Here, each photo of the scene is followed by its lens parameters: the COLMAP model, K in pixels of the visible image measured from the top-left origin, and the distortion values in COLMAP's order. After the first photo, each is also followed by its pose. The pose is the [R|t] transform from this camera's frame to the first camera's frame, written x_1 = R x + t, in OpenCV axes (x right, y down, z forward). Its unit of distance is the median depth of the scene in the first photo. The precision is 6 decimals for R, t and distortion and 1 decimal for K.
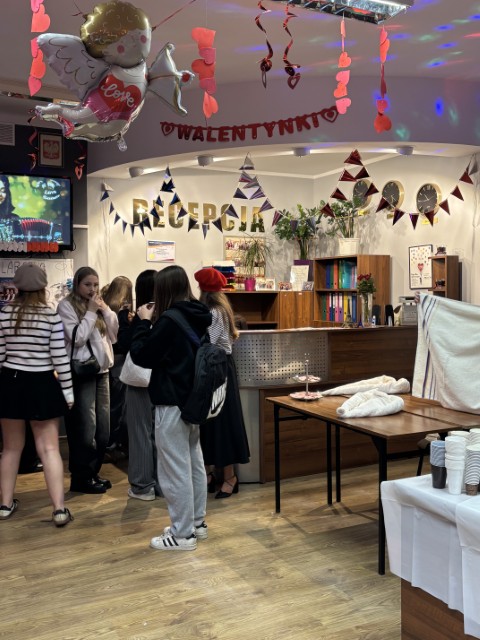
lens RADIAL K [[680.1, 0, 240.0], [0, 680.1, 320.0], [0, 0, 1]] dist [0.098006, -0.030242]
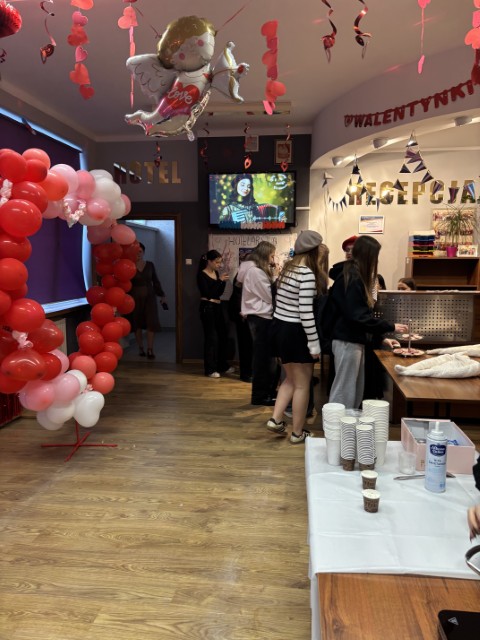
lens RADIAL K [[484.4, 0, 240.0], [0, 484.4, 320.0], [0, 0, 1]] dist [0.052737, -0.009163]
pose [[0.829521, 0.072615, -0.553735, 0.241645], [-0.028039, 0.995676, 0.088567, -0.000929], [0.557771, -0.057942, 0.827970, 0.165823]]
